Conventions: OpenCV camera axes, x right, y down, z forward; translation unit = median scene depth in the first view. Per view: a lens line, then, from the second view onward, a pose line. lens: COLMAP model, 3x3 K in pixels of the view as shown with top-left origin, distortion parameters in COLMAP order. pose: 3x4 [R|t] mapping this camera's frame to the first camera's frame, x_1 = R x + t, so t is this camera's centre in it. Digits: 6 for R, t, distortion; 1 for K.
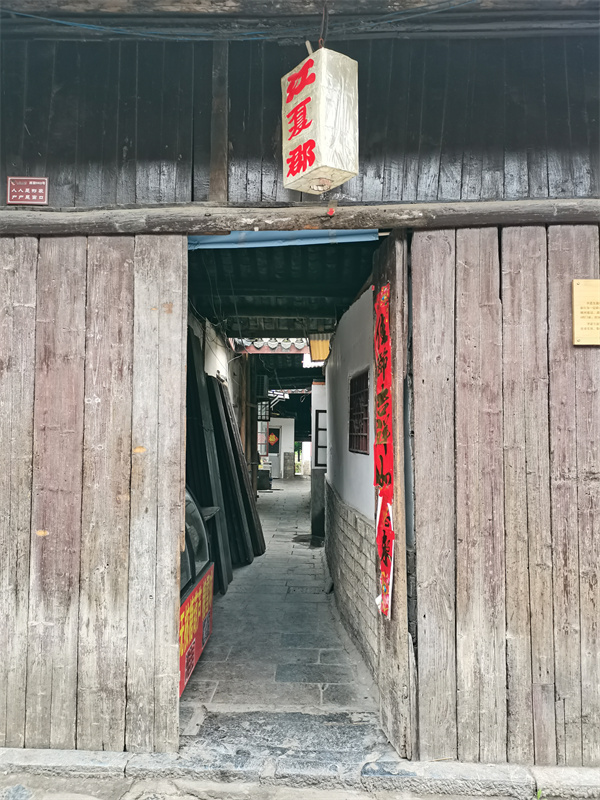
lens RADIAL K [[614.9, 0, 332.4], [0, 614.9, 397.2], [0, 0, 1]] dist [0.045788, -0.040864]
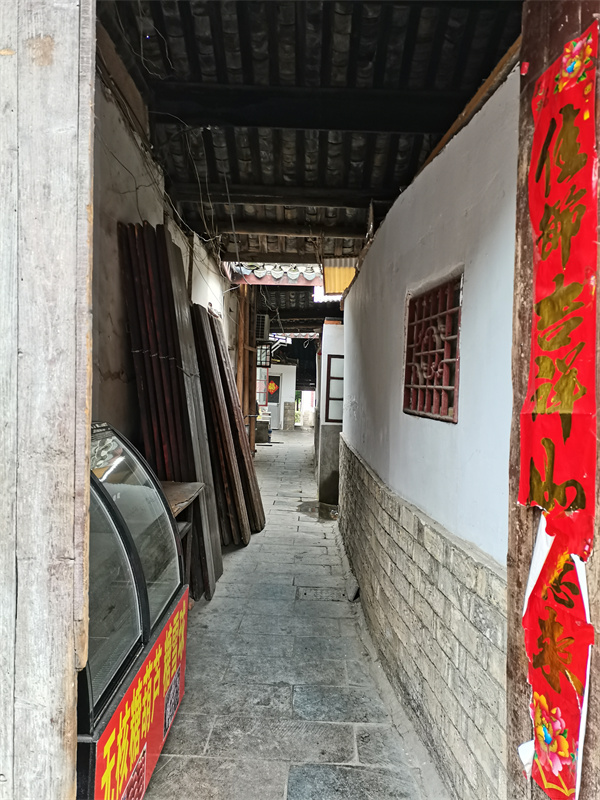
lens RADIAL K [[614.9, 0, 332.4], [0, 614.9, 397.2], [0, 0, 1]] dist [0.045788, -0.040864]
pose [[0.999661, 0.025649, 0.004560, -0.024680], [-0.025938, 0.996268, 0.082329, 0.010071], [-0.002432, -0.082419, 0.996595, 0.179859]]
